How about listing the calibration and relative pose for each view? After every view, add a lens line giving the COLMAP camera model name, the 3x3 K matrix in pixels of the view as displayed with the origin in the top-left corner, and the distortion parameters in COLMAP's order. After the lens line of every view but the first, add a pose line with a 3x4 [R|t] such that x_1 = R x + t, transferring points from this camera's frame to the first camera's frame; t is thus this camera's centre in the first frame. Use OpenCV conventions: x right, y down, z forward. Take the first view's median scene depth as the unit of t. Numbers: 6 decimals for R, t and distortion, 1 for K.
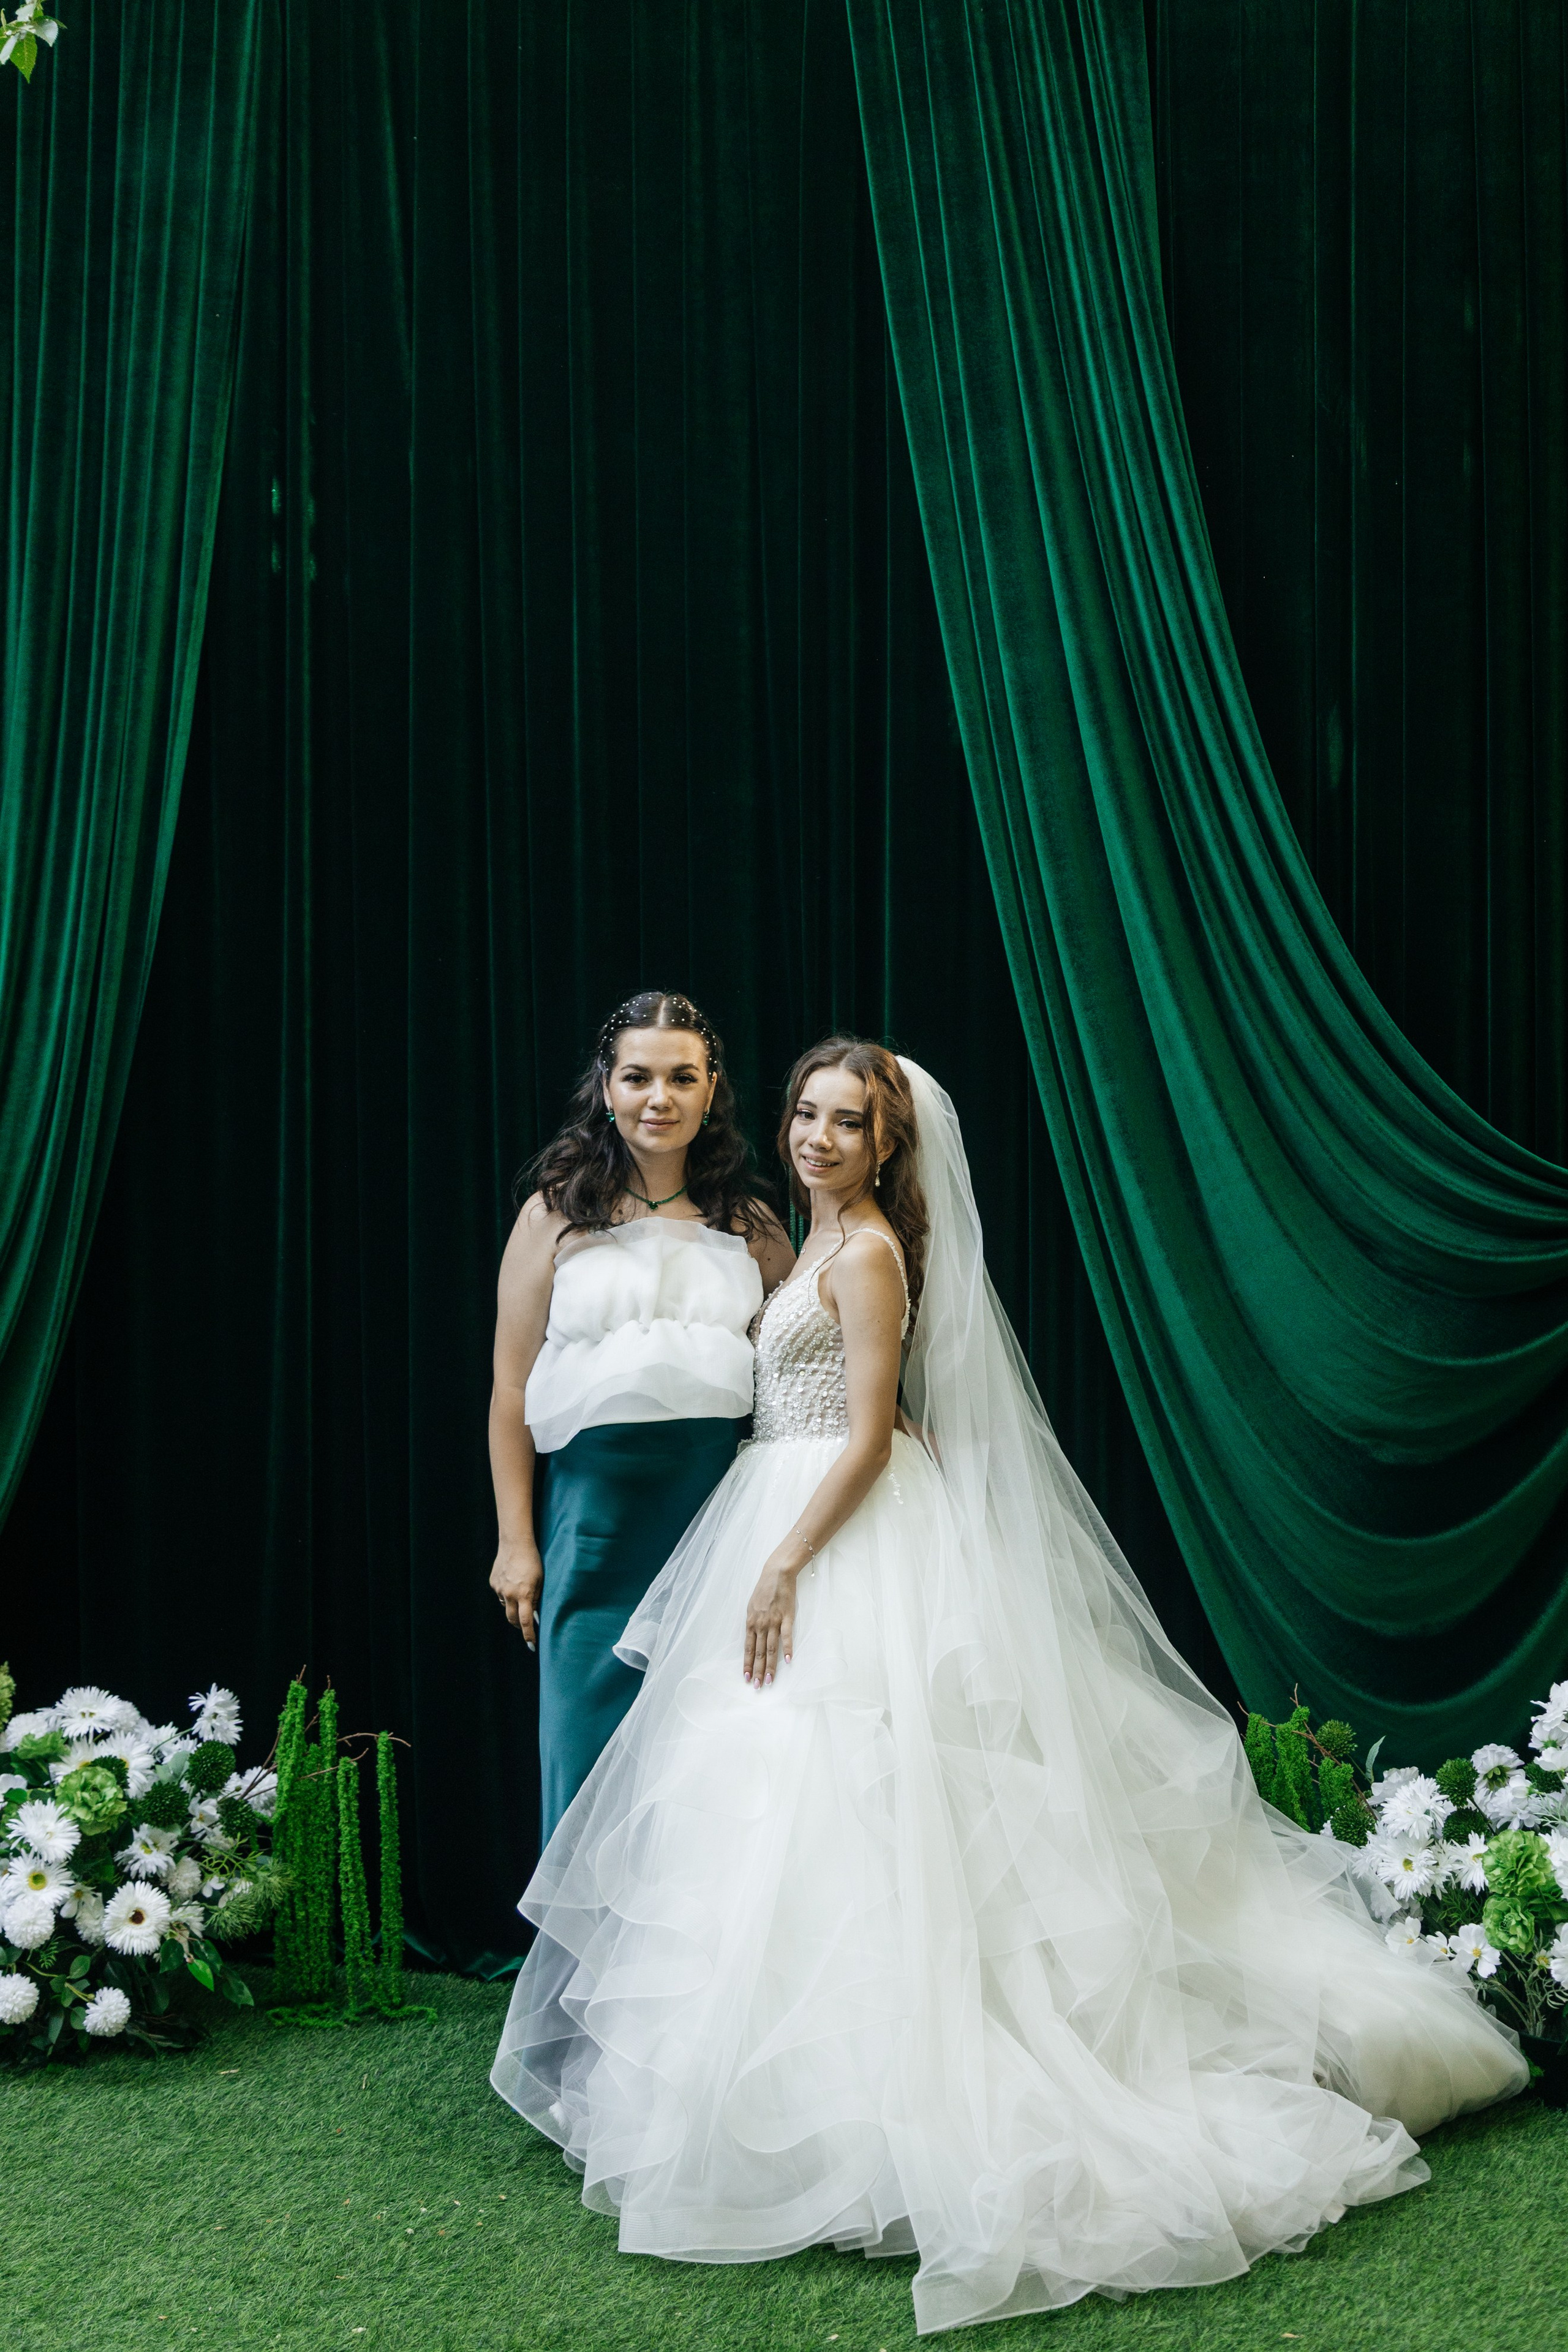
lens RADIAL K [[2857.8, 0, 784.0], [0, 2857.8, 1176.0], [0, 0, 1]] dist [0.004172, -0.007244]
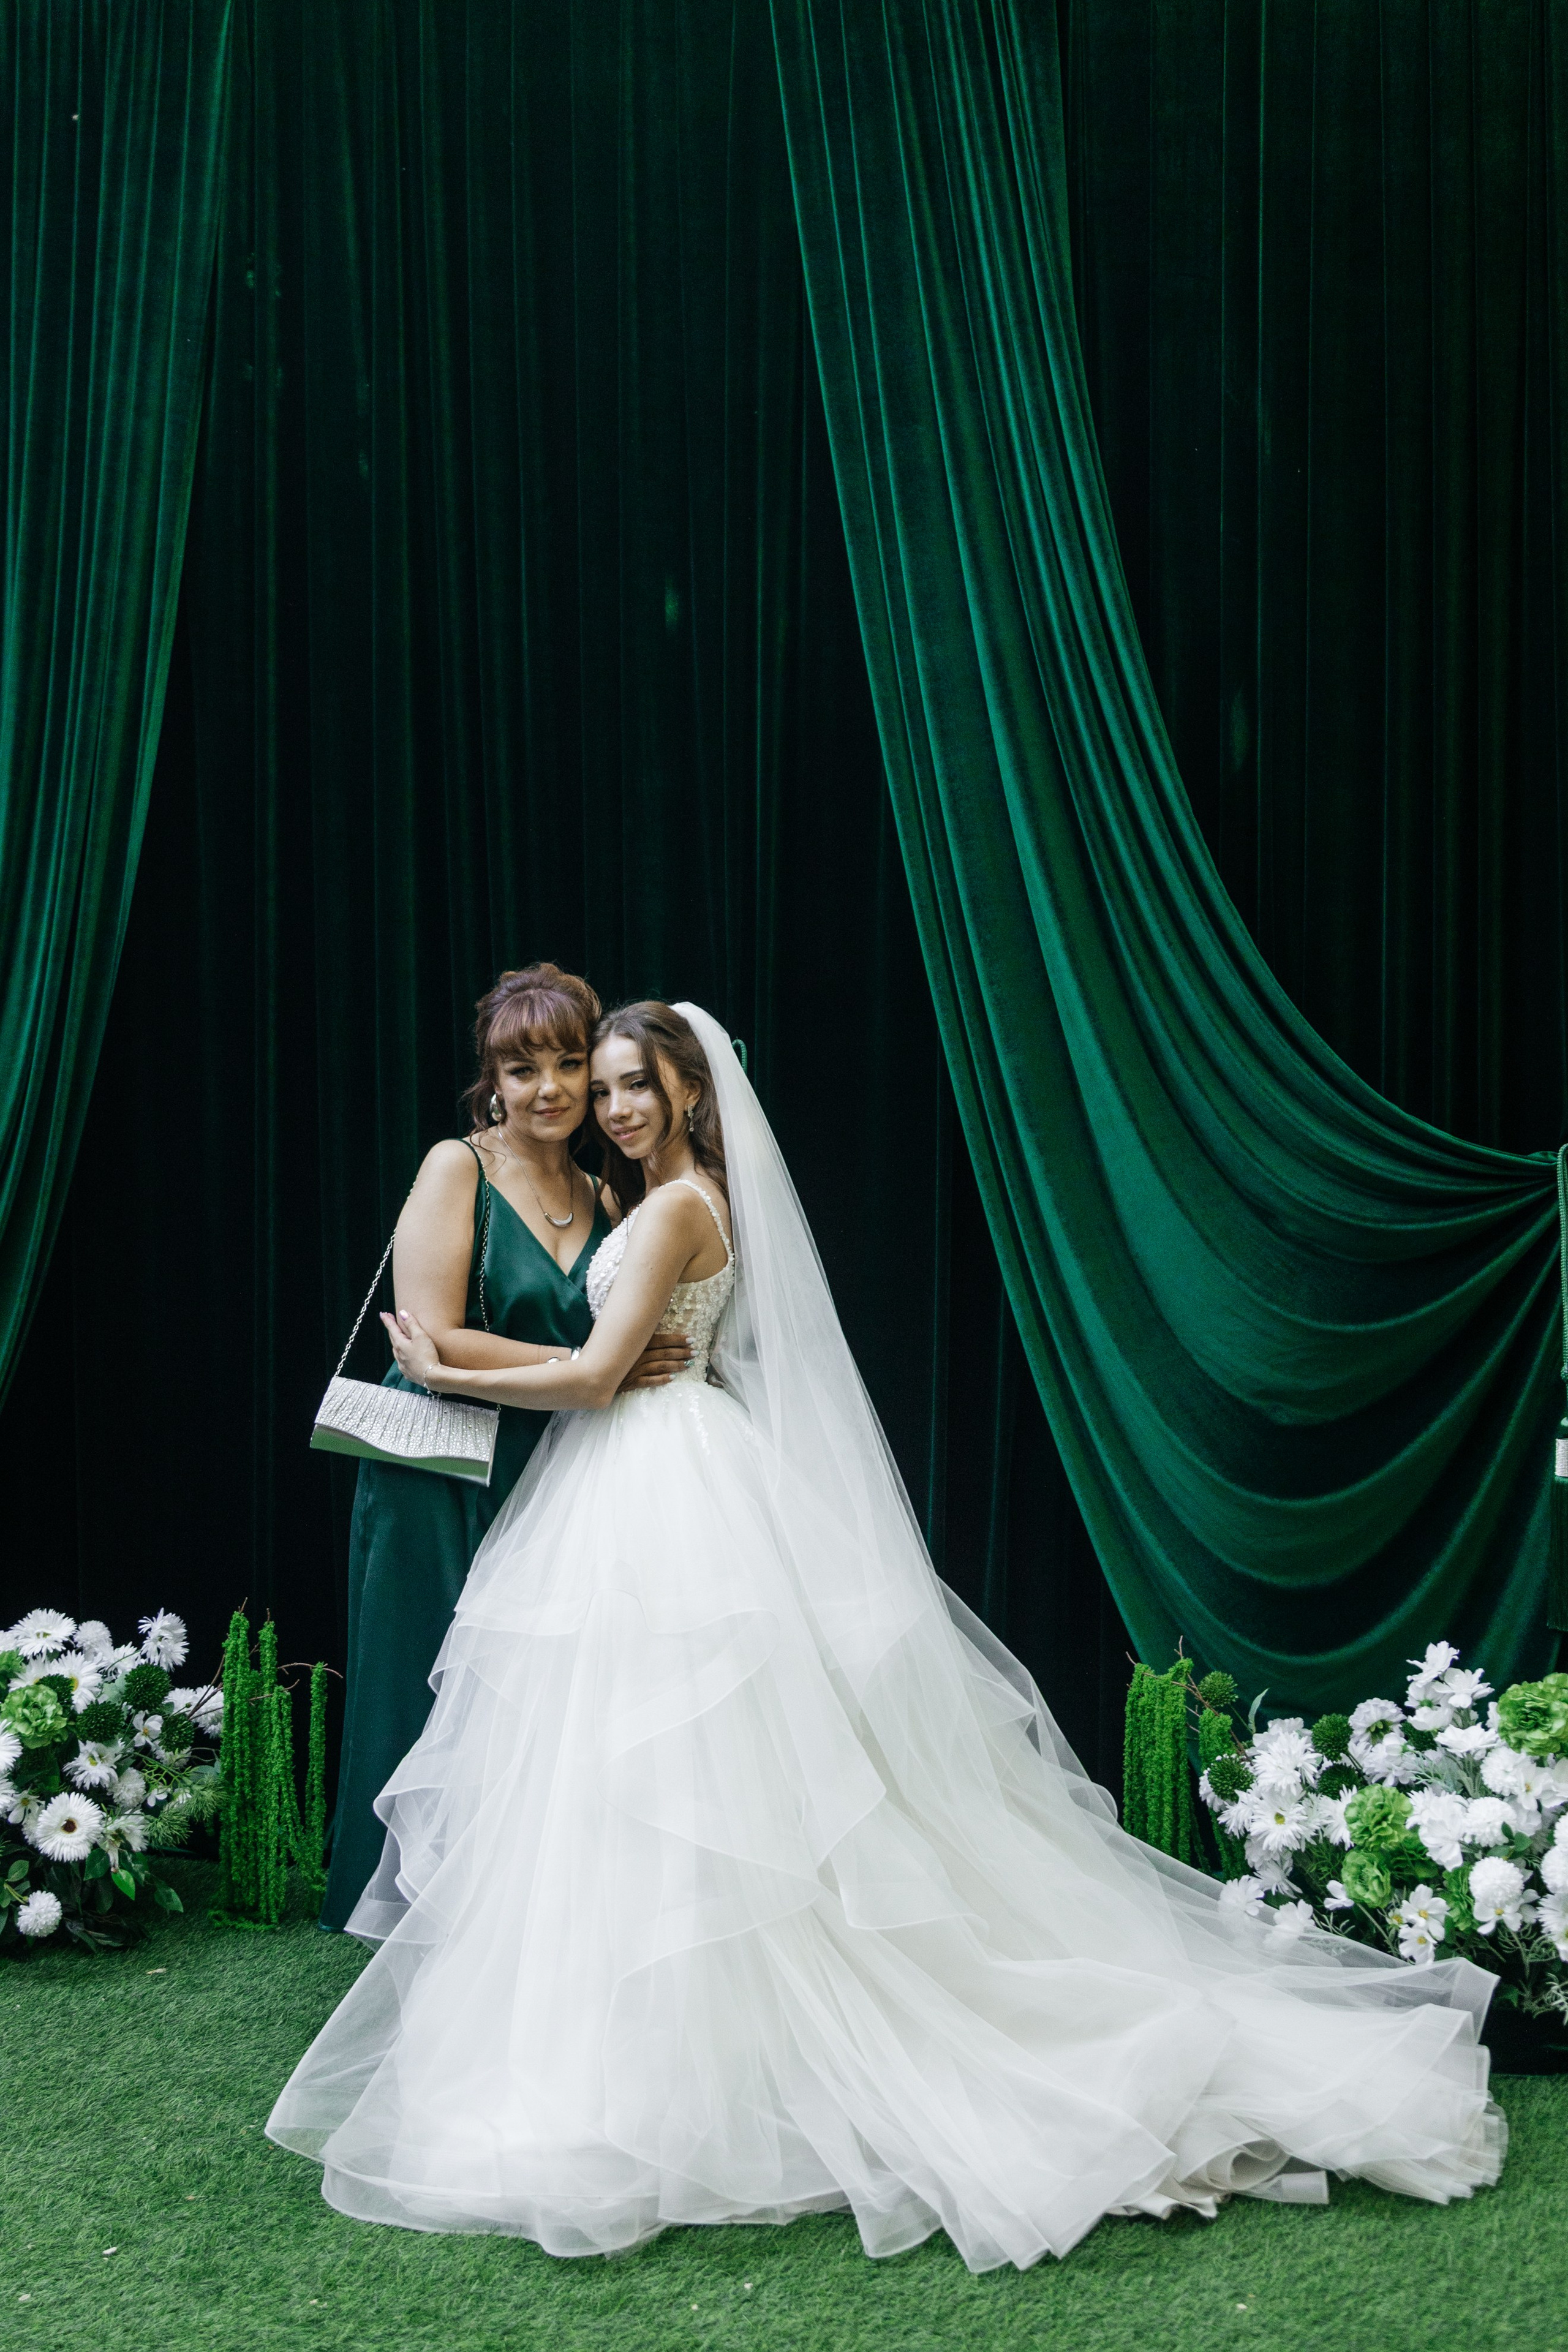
lens RADIAL K [[2313.9, 0, 663.8], [0, 2313.9, 1223.7], [0, 0, 1]] dist [-0.006115, -0.002285]
pose [[0.995657, 0.009712, -0.092586, 0.066109], [-0.007608, 0.999705, 0.023049, 0.010590], [0.092783, -0.022244, 0.995438, 0.147765]]
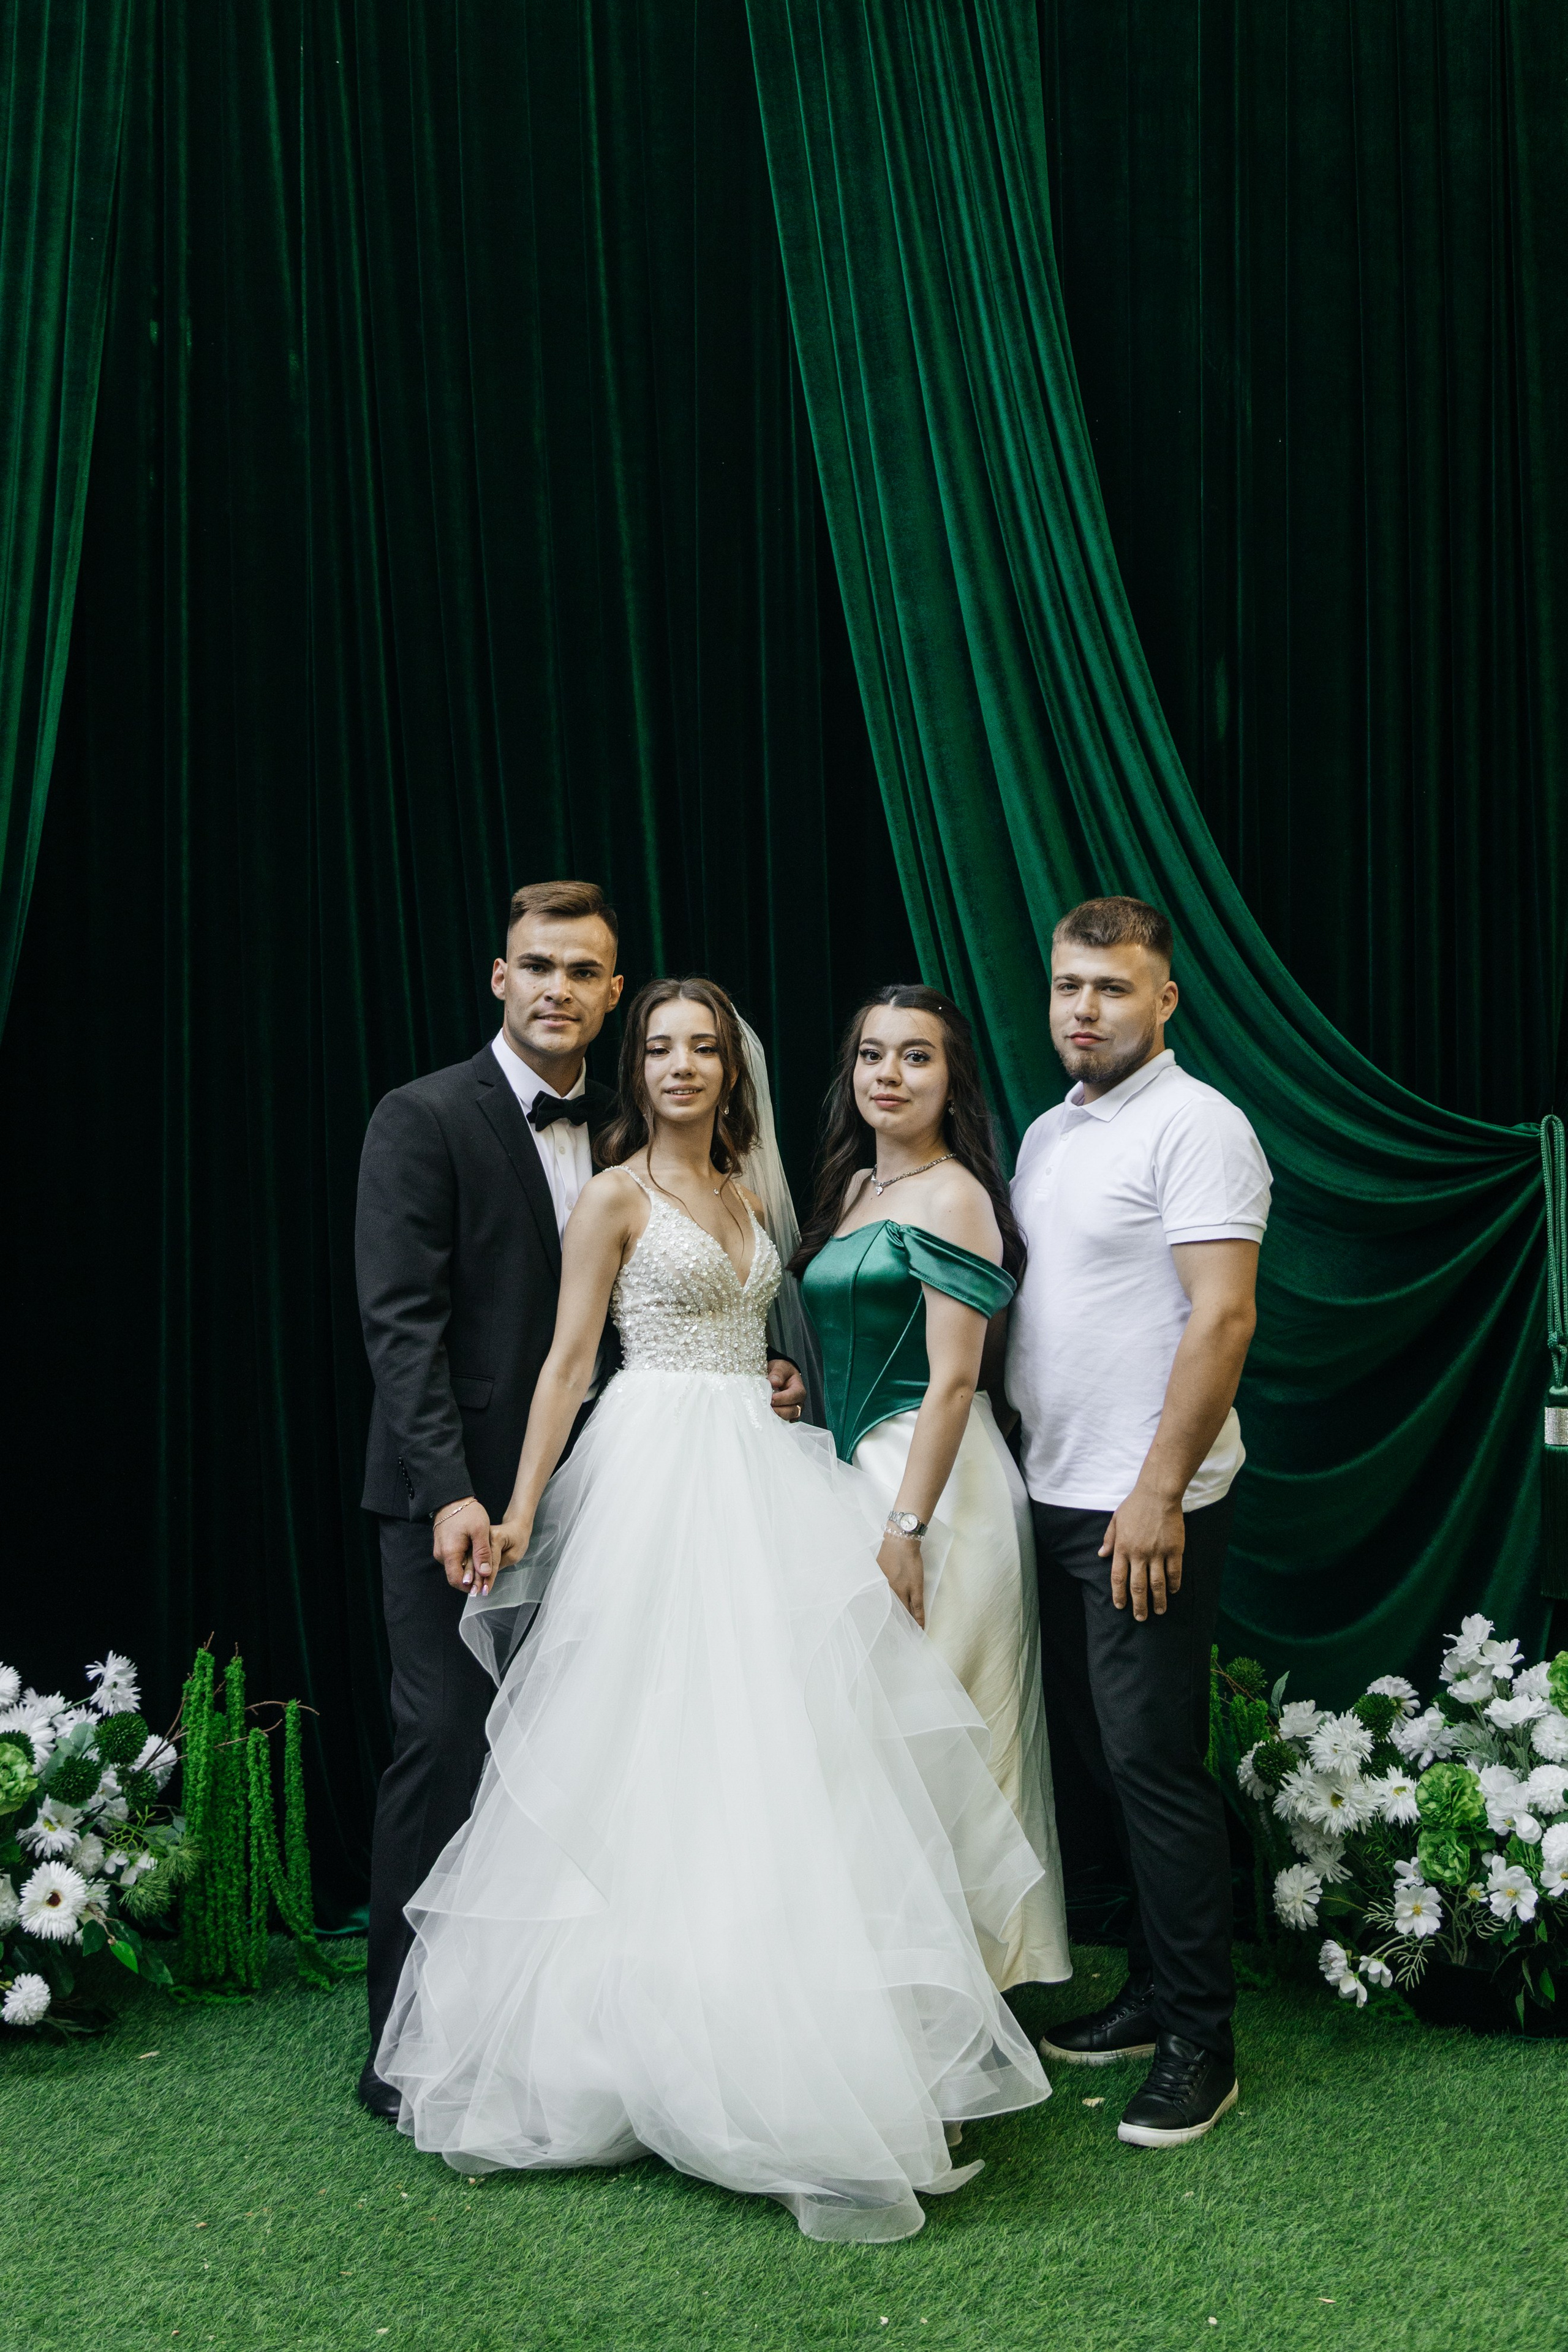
lens RADIAL K [[2826.0, 0, 719.7], [0, 2826.0, 1067.4], [0, 0, 1]] dist [0.017504, -0.037956]
pose [[0.992653, -0.002794, 0.120966, -0.107111], [0.004014, 0.999943, -0.009847, -0.009220], [-0.120932, 0.010261, 0.992608, 0.022442]]
